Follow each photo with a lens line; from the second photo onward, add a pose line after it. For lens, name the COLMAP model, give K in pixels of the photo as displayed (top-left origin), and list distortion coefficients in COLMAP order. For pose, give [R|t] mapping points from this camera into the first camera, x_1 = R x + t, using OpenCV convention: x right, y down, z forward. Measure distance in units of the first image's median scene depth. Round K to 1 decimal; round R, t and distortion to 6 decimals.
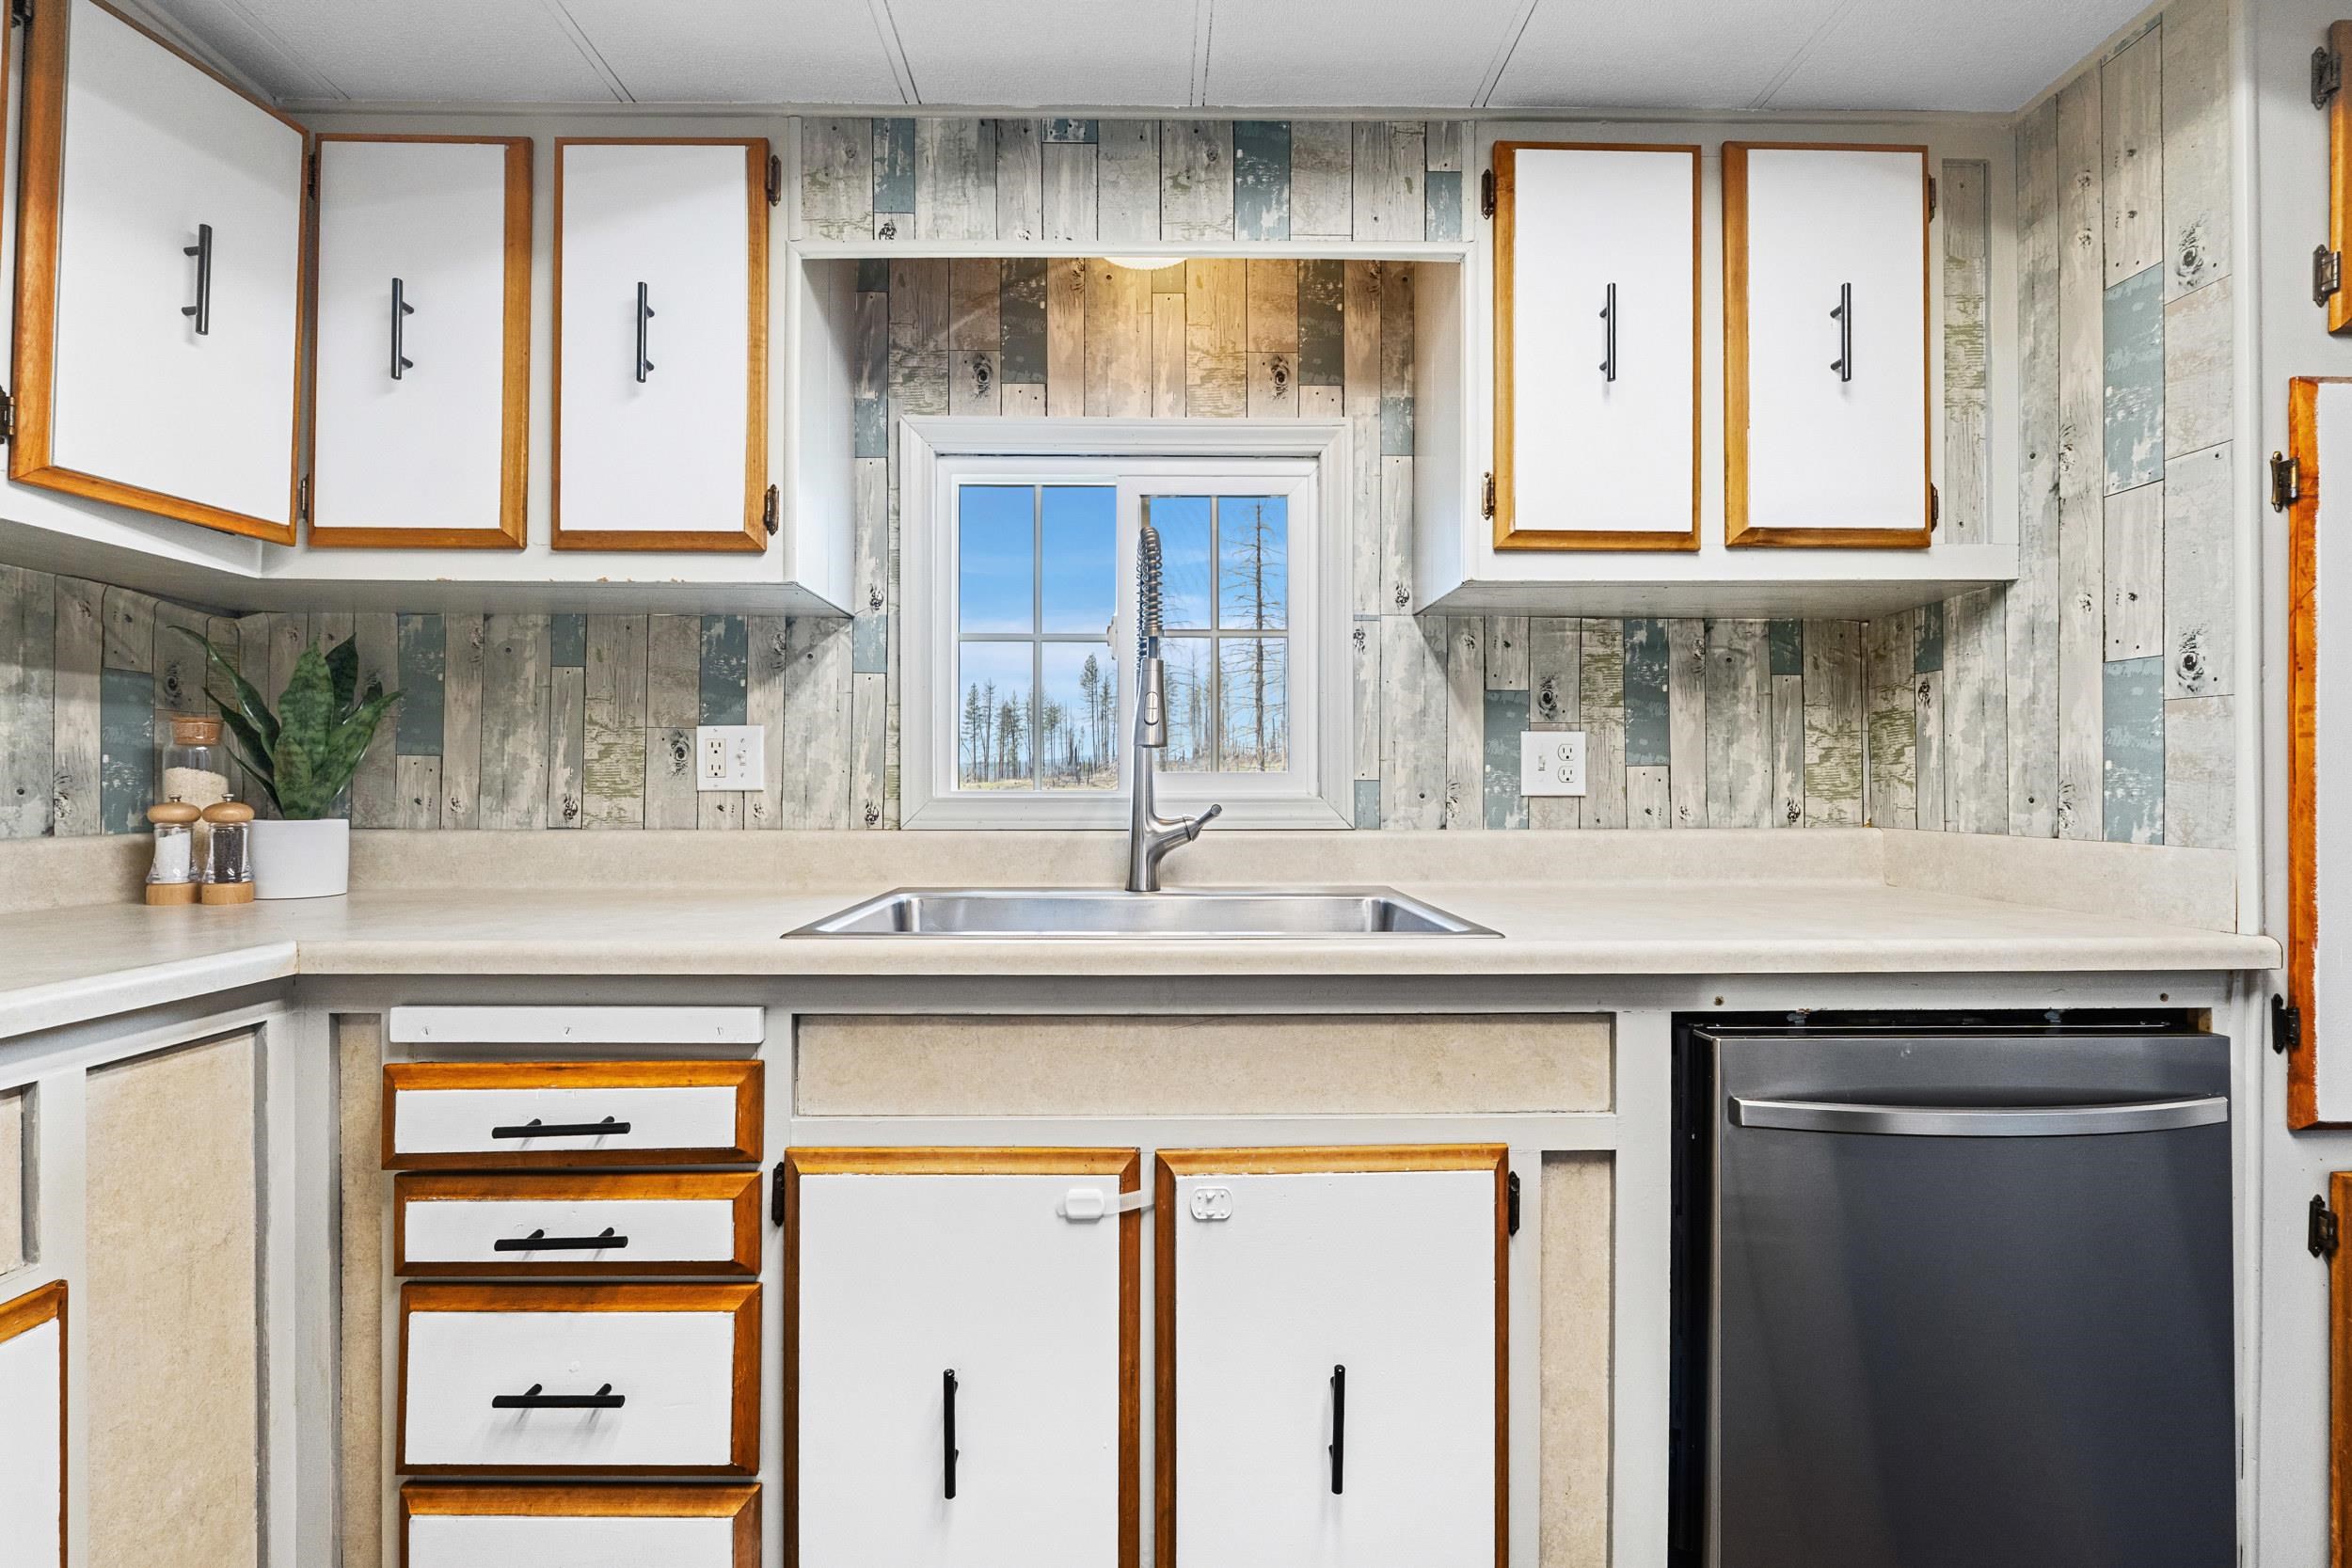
lens RADIAL K [[998.8, 0, 1157.0], [0, 998.8, 783.7], [0, 0, 1]] dist [-0.005716, -0.000747]
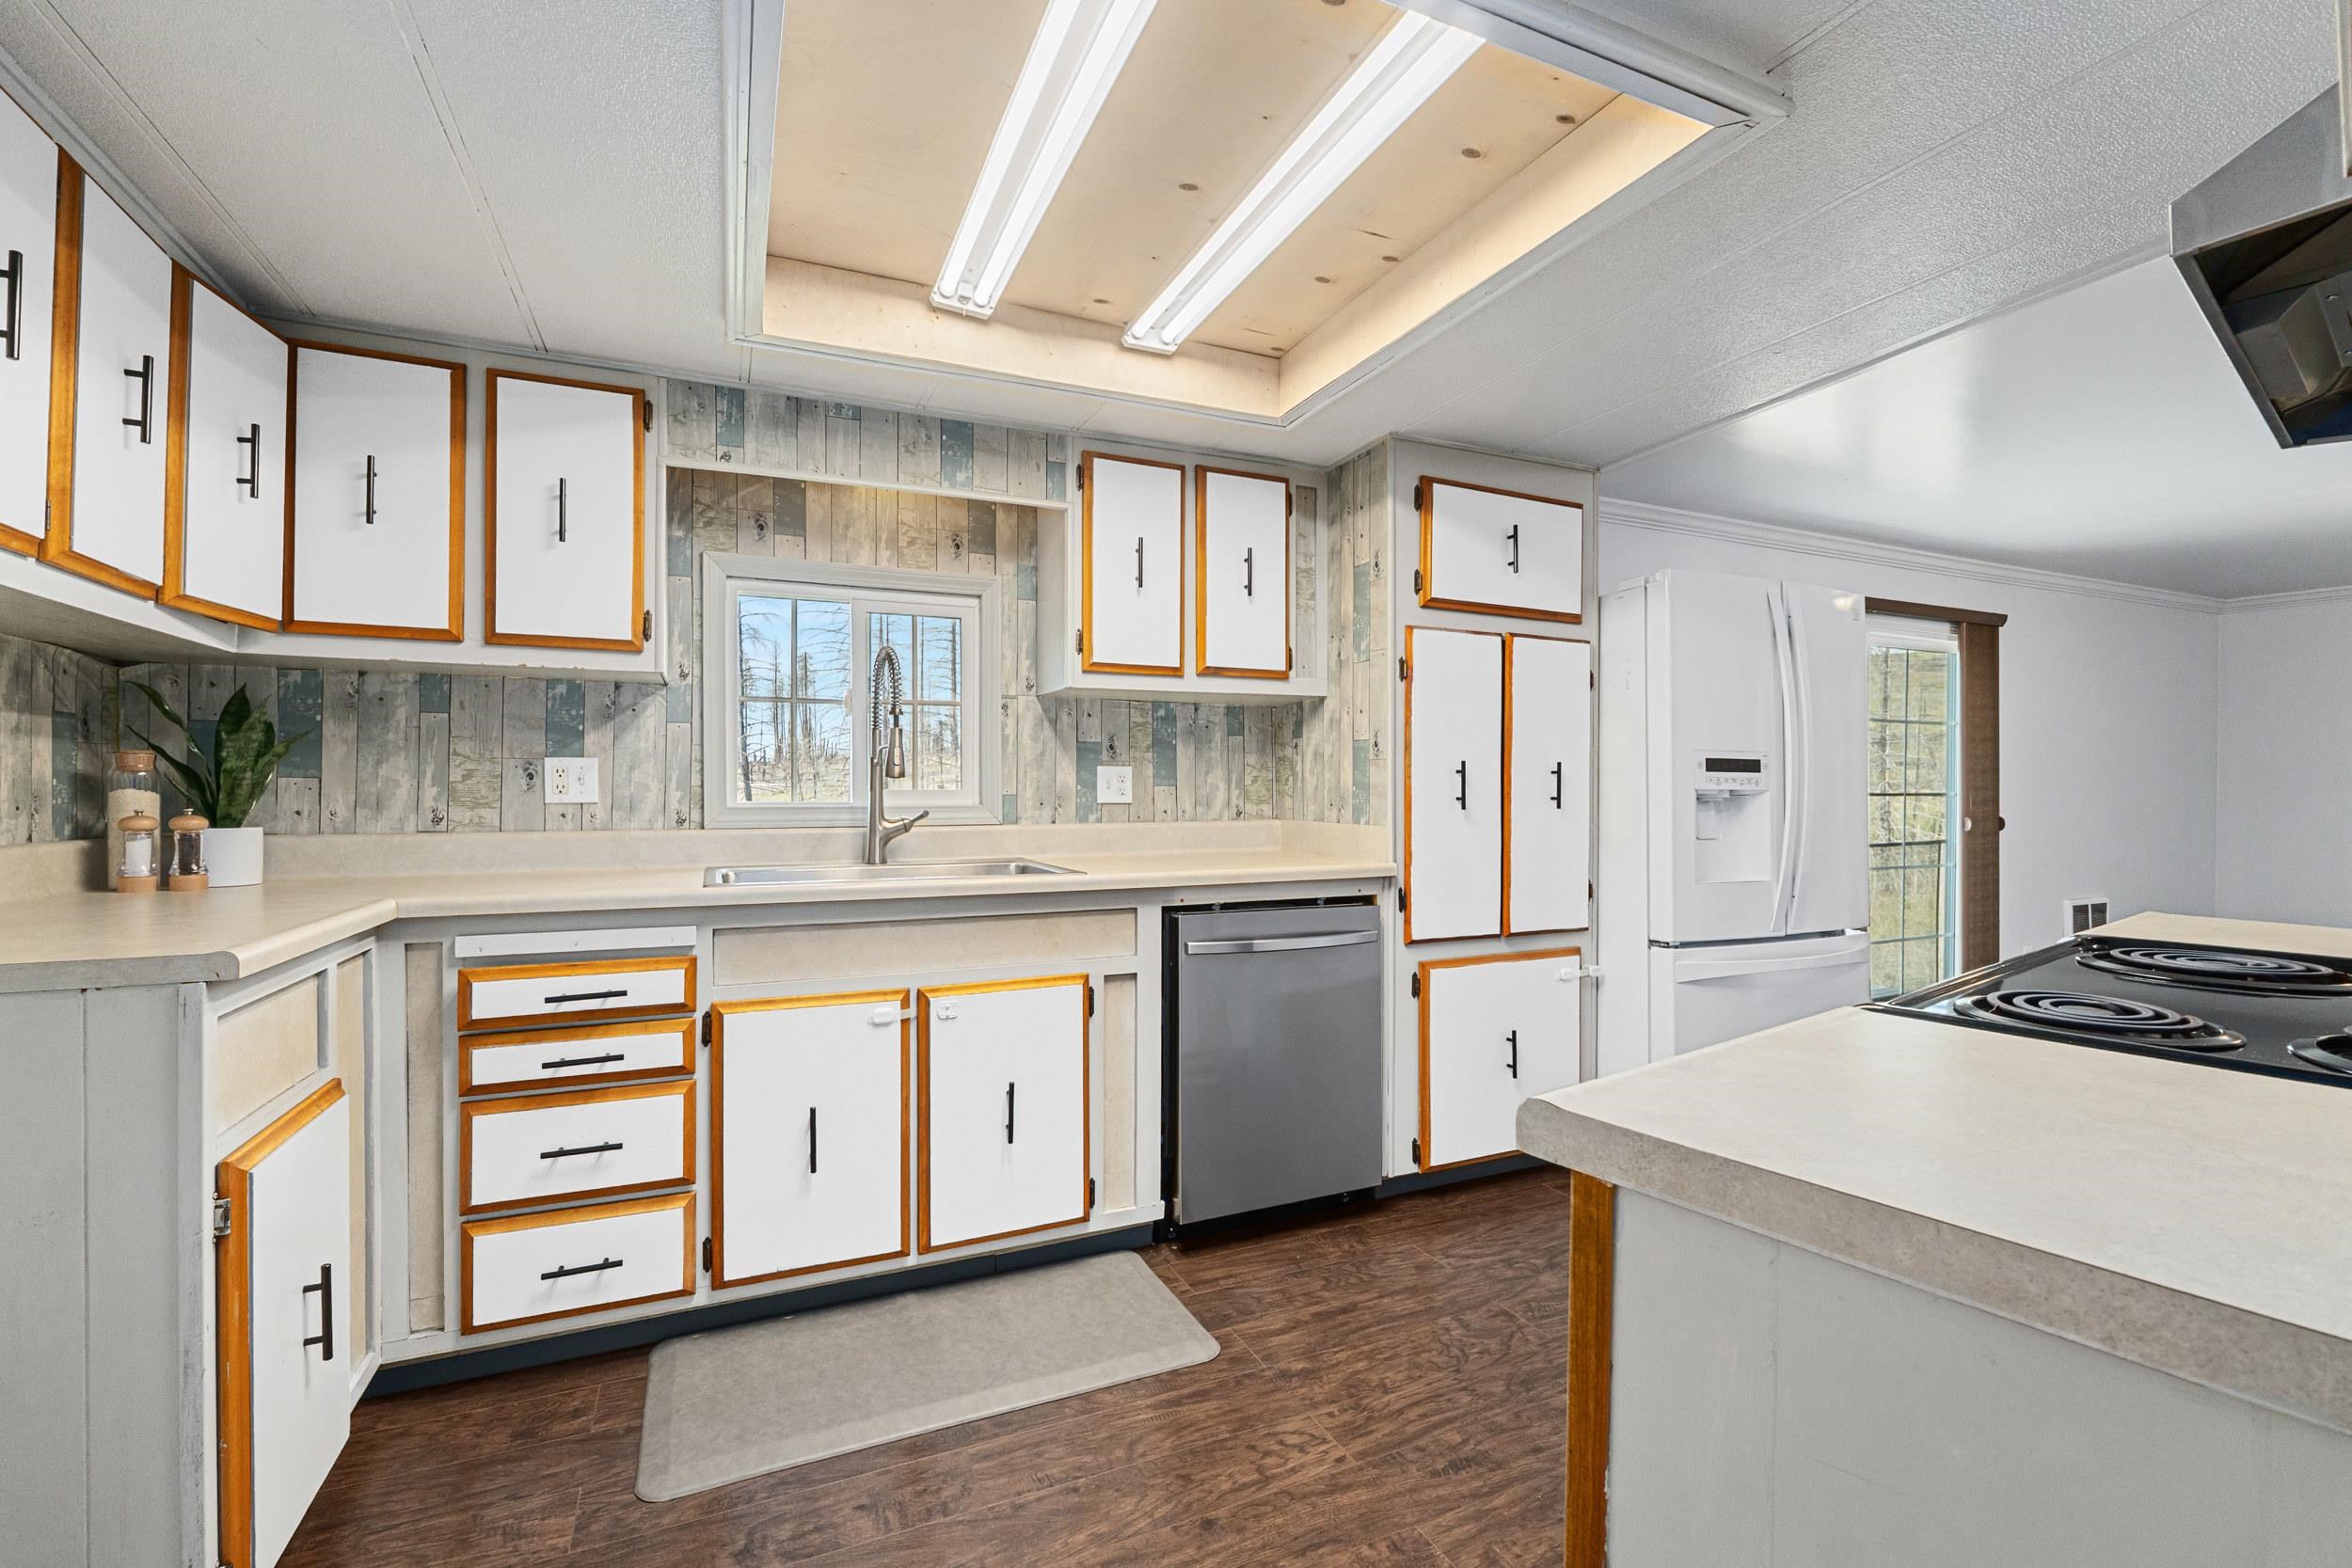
lens RADIAL K [[998.8, 0, 1163.4], [0, 998.8, 789.8], [0, 0, 1]] dist [-0.005716, -0.000747]
pose [[0.917662, -0.000886, 0.397360, -0.264174], [-0.000422, 0.999995, 0.003202, -0.020667], [-0.397361, -0.003106, 0.917657, -0.771711]]
